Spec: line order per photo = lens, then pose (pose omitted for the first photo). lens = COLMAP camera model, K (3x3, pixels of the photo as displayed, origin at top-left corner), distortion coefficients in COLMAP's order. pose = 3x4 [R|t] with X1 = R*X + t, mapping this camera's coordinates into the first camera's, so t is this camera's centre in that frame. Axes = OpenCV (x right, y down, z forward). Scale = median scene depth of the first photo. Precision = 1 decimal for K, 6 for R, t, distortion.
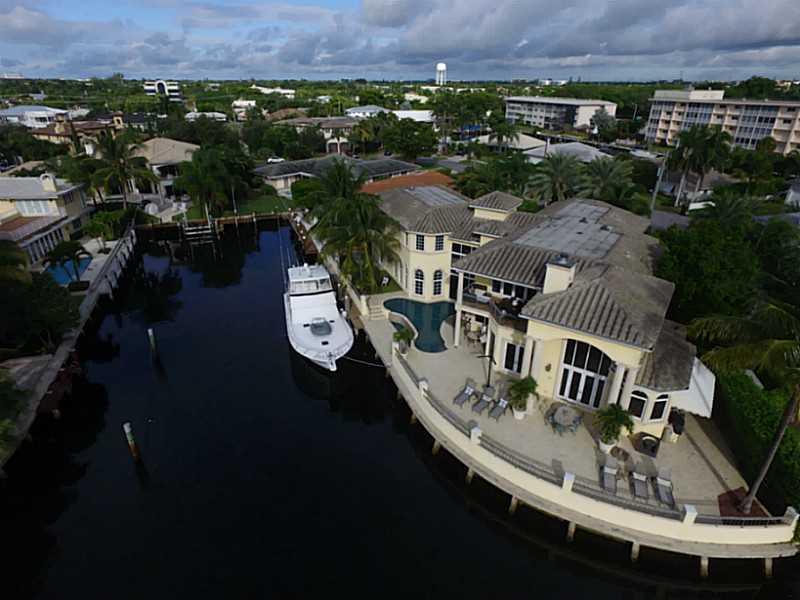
lens RADIAL K [[469.0, 0, 400.9], [0, 469.0, 306.3], [0, 0, 1]] dist [-0.001163, 0.011543]
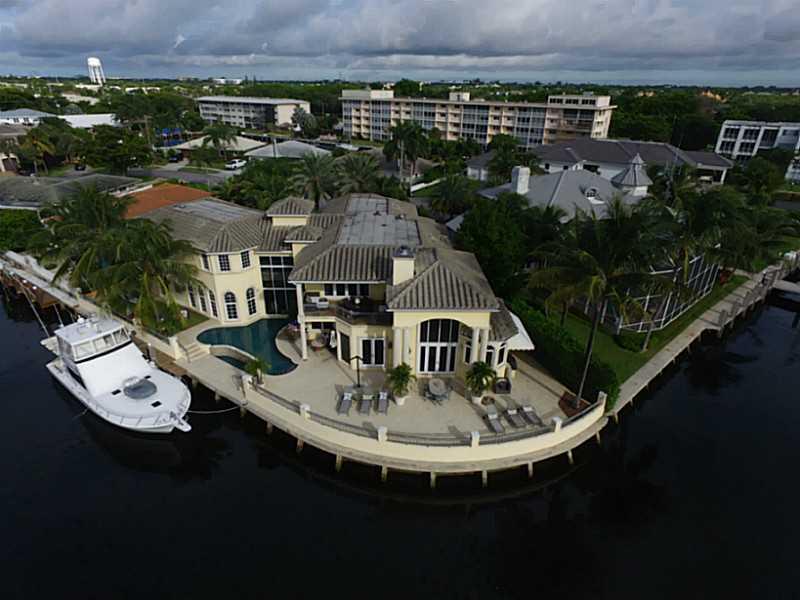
lens RADIAL K [[469.0, 0, 400.9], [0, 469.0, 302.2], [0, 0, 1]] dist [-0.001163, 0.011543]
pose [[0.817106, -0.243145, 0.522702, -0.176420], [0.245489, 0.967141, 0.066128, -0.039289], [-0.521606, 0.074284, 0.849947, 0.054384]]
